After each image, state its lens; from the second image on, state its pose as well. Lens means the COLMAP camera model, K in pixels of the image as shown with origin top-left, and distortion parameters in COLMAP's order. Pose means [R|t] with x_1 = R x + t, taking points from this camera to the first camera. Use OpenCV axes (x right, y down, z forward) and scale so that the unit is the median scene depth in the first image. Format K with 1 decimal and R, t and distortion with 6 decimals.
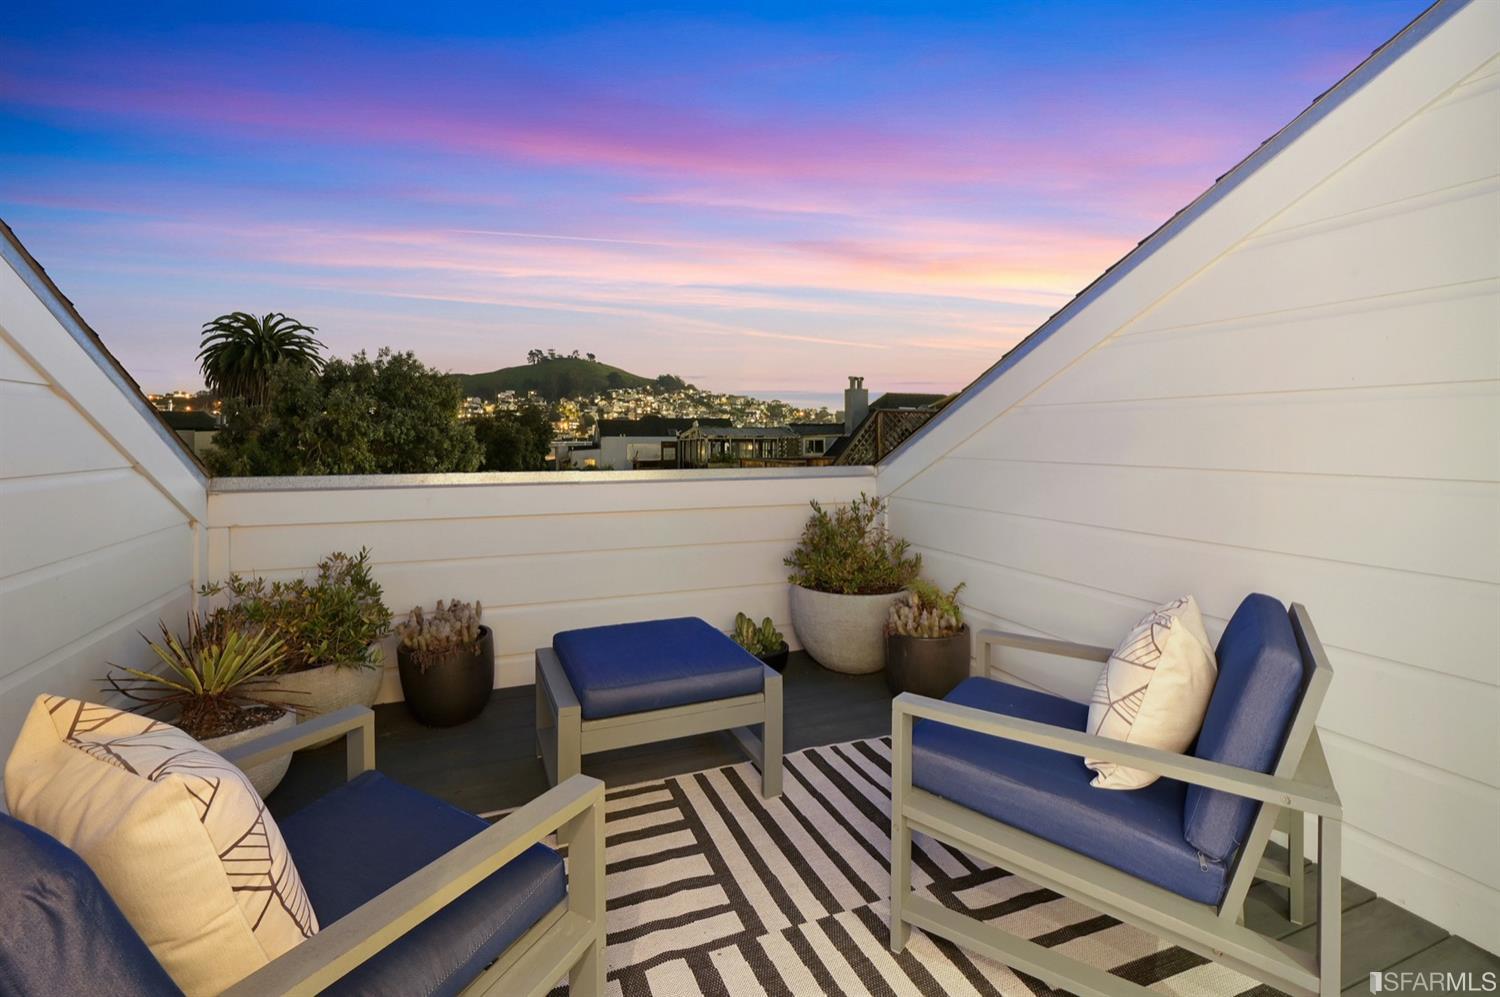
lens RADIAL K [[670.0, 0, 741.7], [0, 670.0, 442.2], [0, 0, 1]] dist [-0.001987, 0.000196]
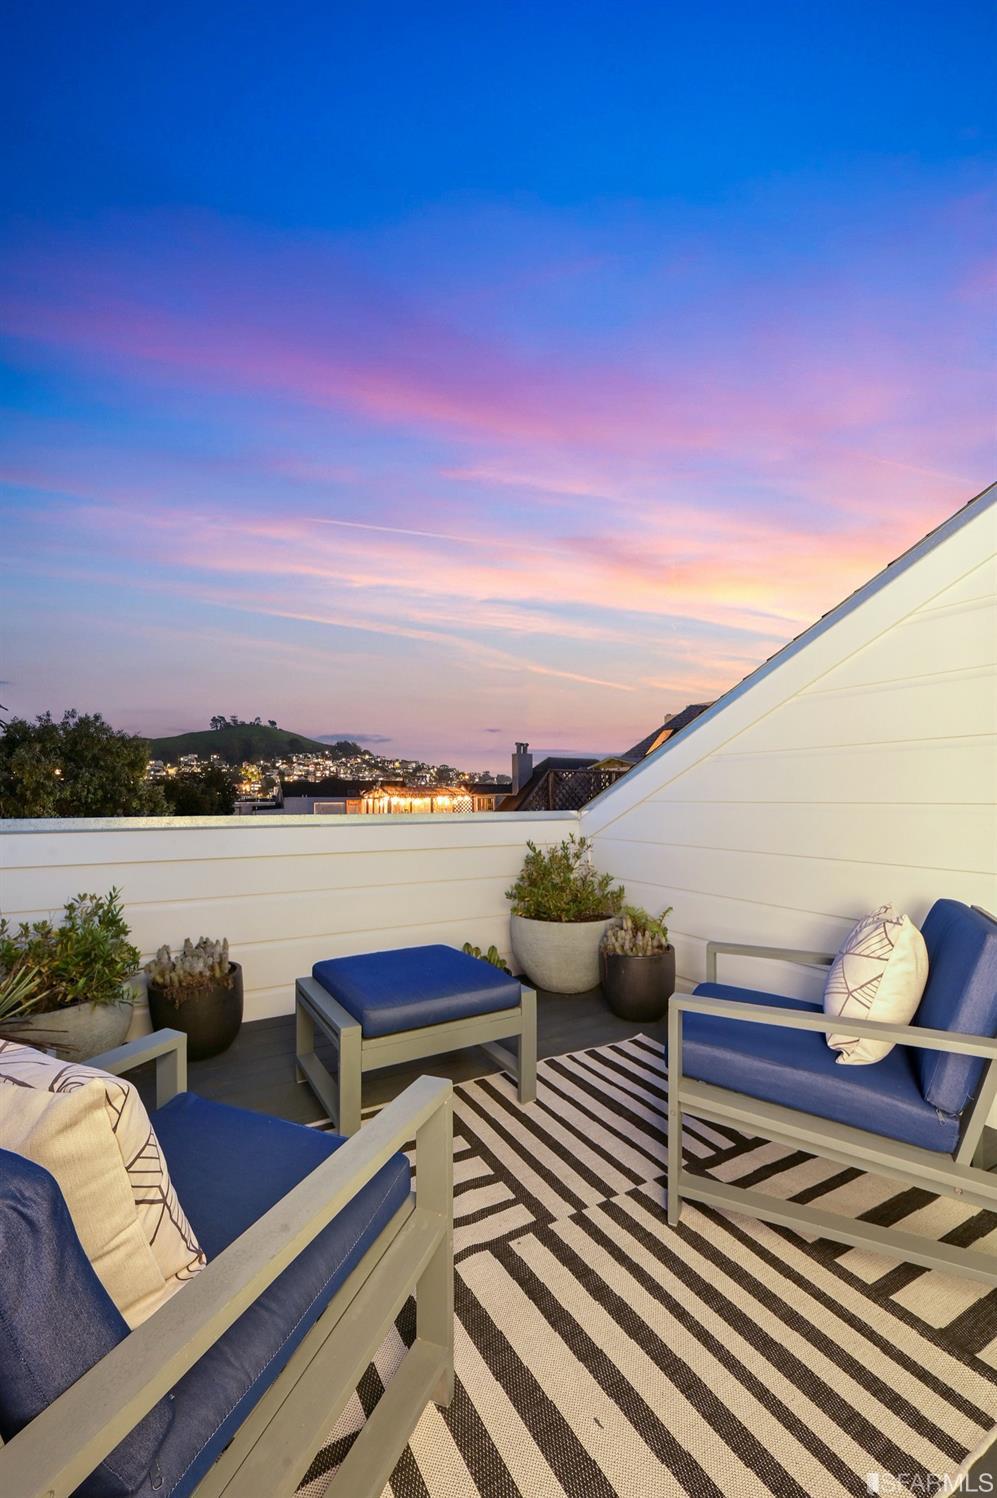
lens RADIAL K [[596.4, 0, 496.2], [0, 596.4, 793.5], [0, 0, 1]] dist [-0.000826, -0.000186]
pose [[0.990422, -0.000567, 0.138074, -0.114585], [0.002639, 0.999887, -0.014826, 0.029699], [-0.138050, 0.015048, 0.990311, 0.022468]]
